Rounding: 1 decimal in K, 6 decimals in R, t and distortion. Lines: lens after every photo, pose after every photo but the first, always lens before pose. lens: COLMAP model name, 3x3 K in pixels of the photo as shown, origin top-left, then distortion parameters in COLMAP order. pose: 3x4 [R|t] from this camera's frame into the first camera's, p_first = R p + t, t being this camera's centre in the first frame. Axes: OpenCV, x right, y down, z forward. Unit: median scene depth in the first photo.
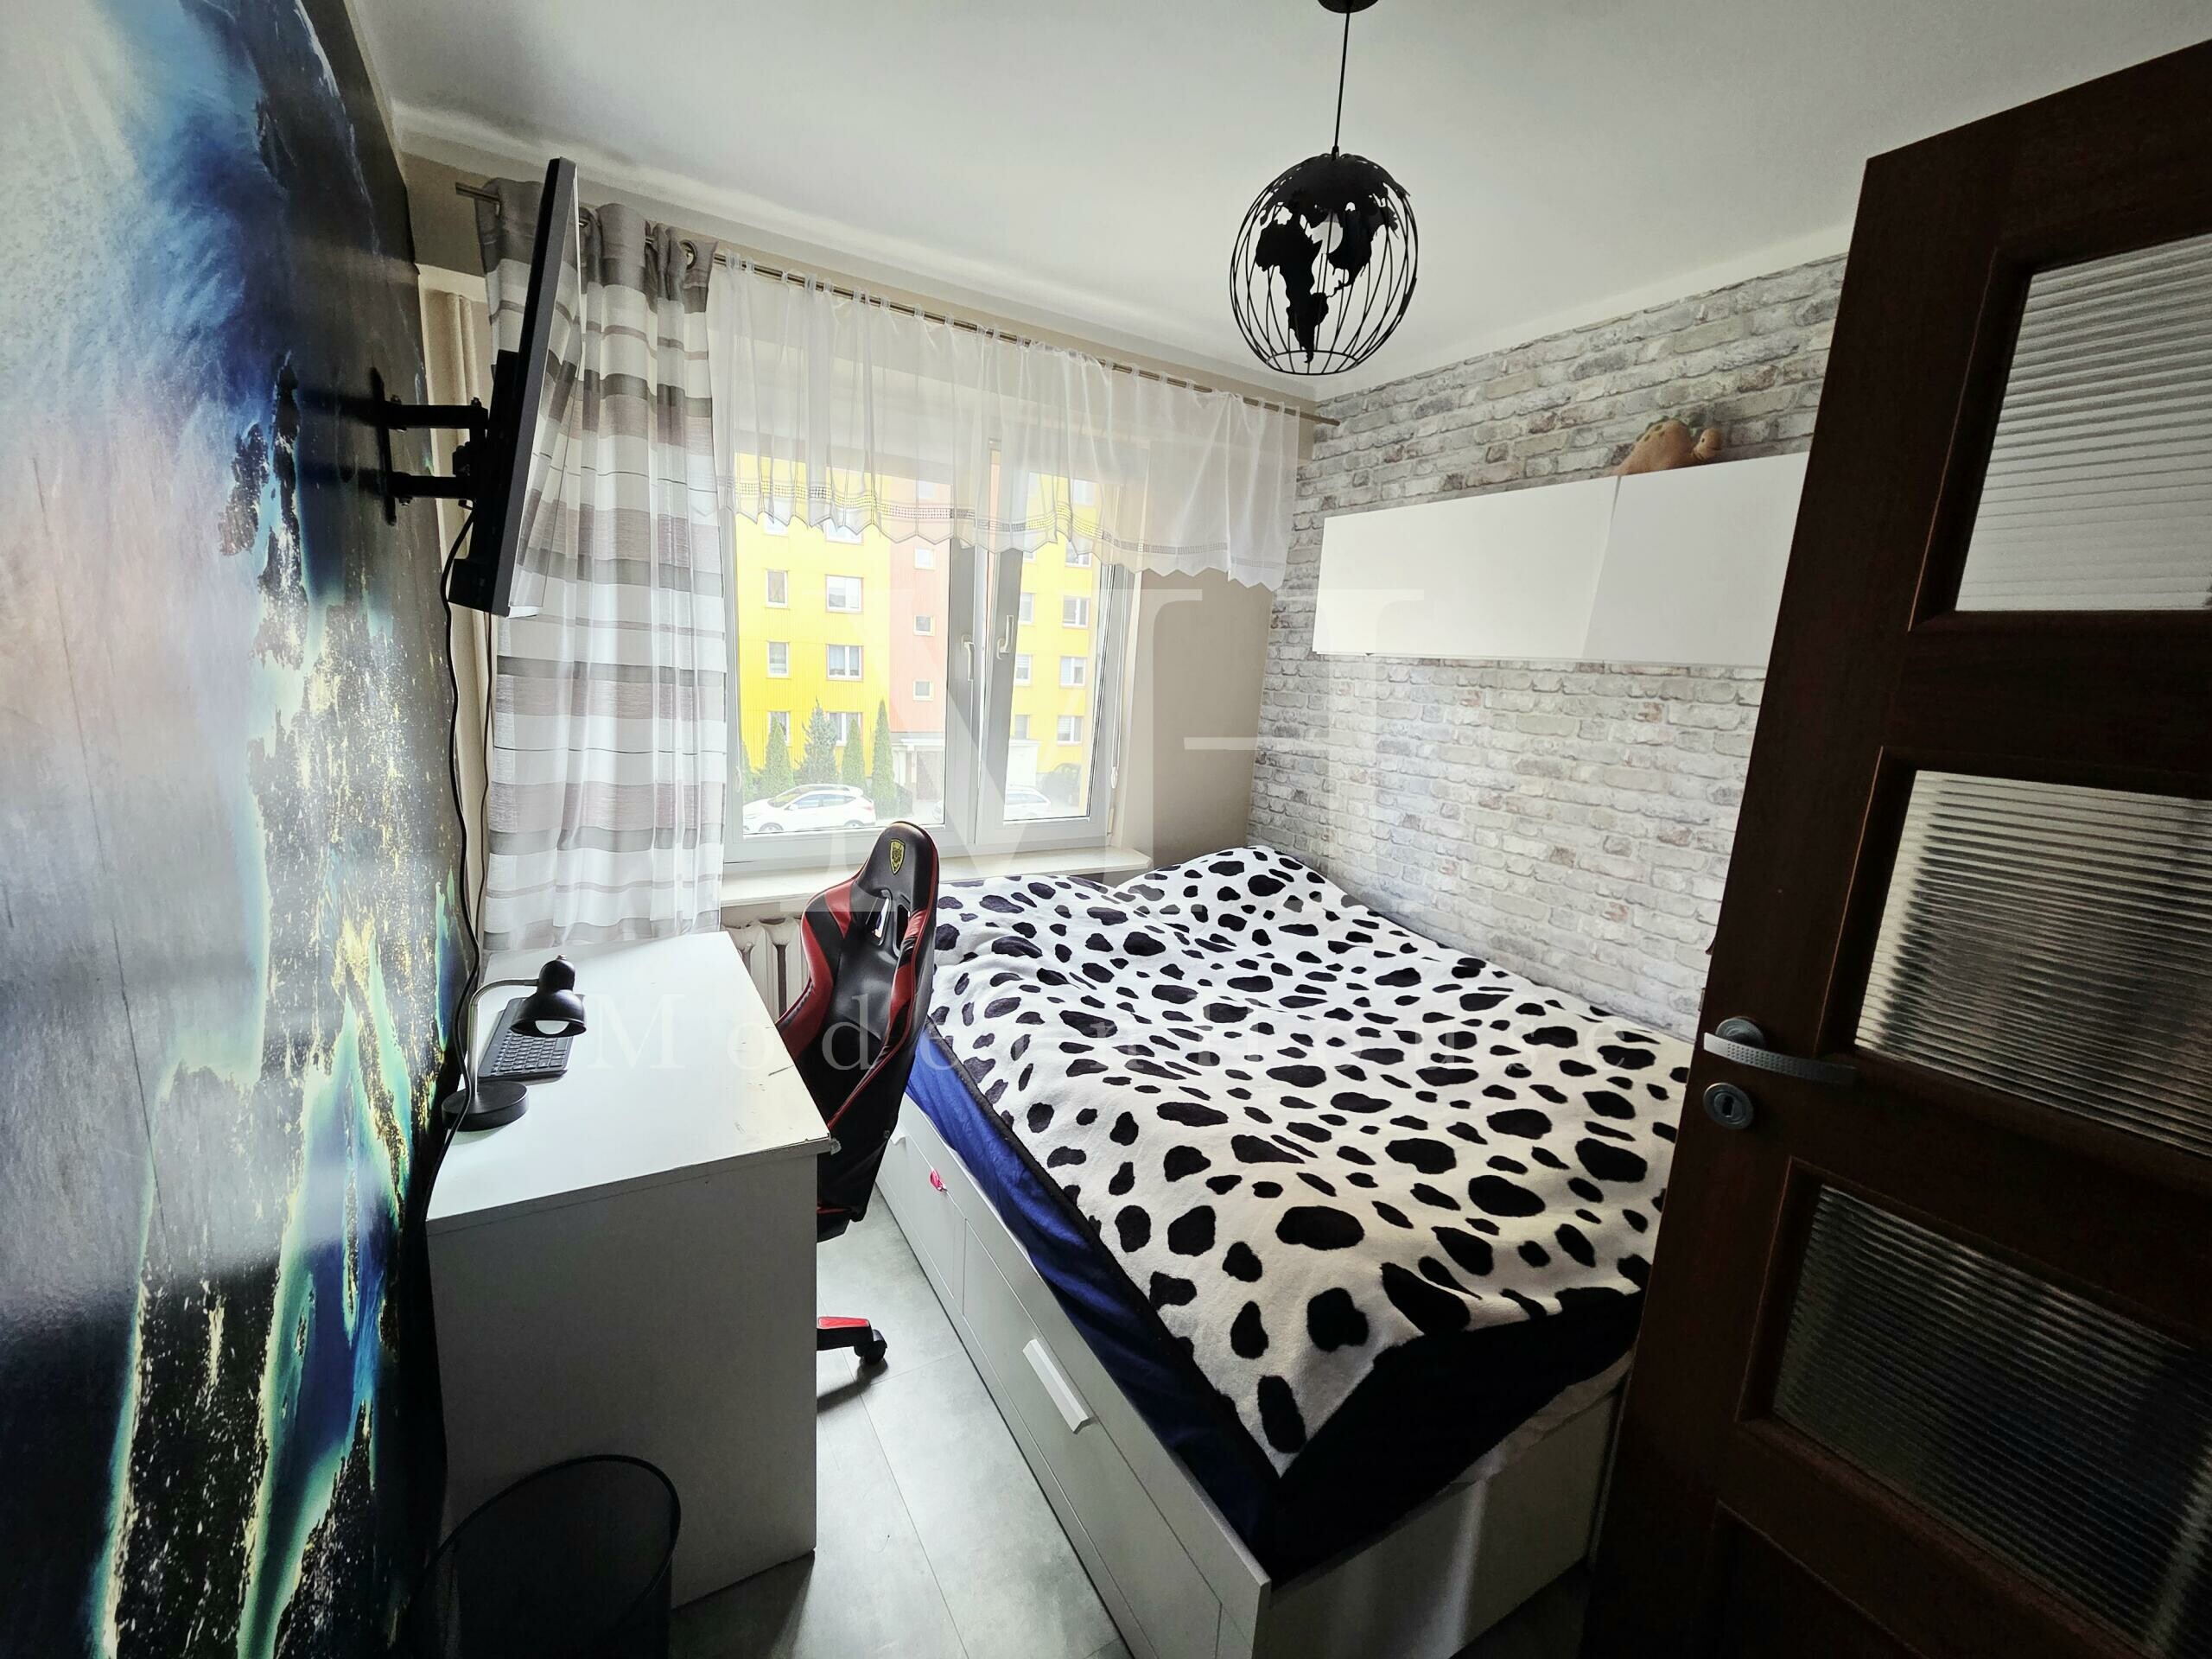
lens RADIAL K [[892.5, 0, 1116.8], [0, 892.5, 825.9], [0, 0, 1]] dist [-0.001269, 0.000247]
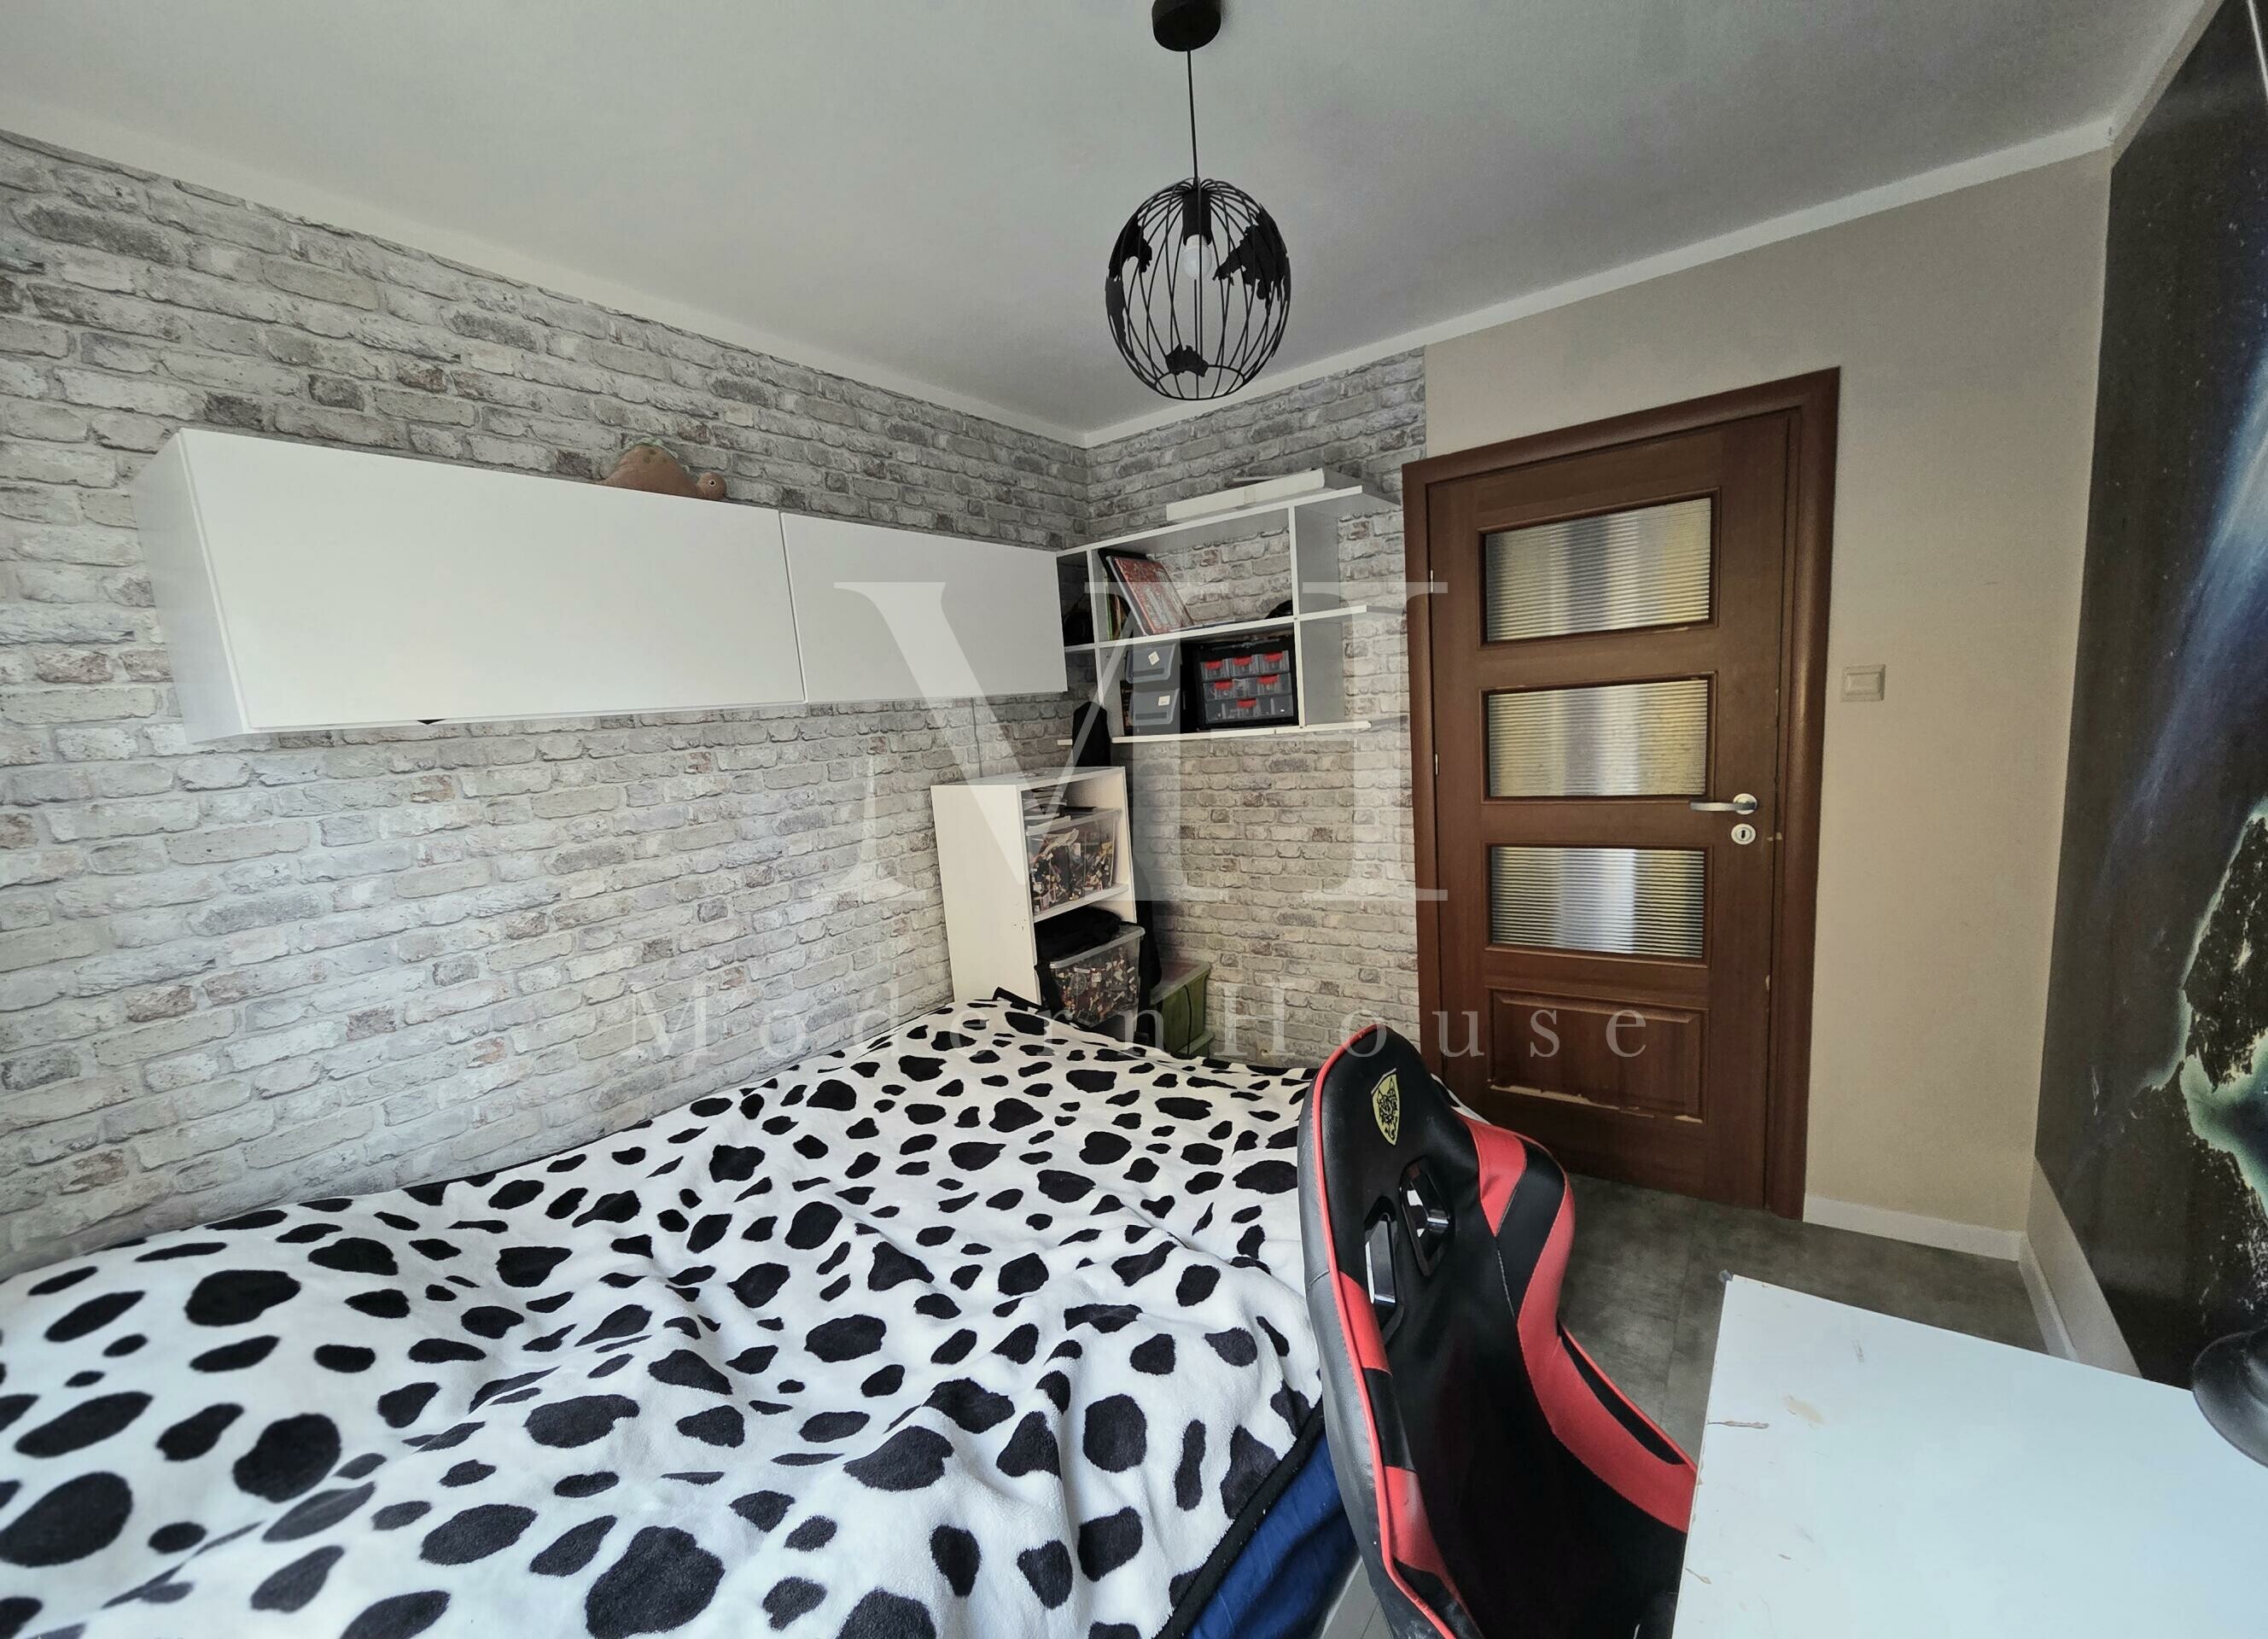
lens RADIAL K [[936.1, 0, 1146.0], [0, 936.1, 831.3], [0, 0, 1]] dist [0.020717, 0.000187]
pose [[-0.399007, -0.148340, 0.904869, -0.521530], [0.222470, 0.941681, 0.252474, -0.219835], [-0.889551, 0.302045, -0.342736, 1.016297]]
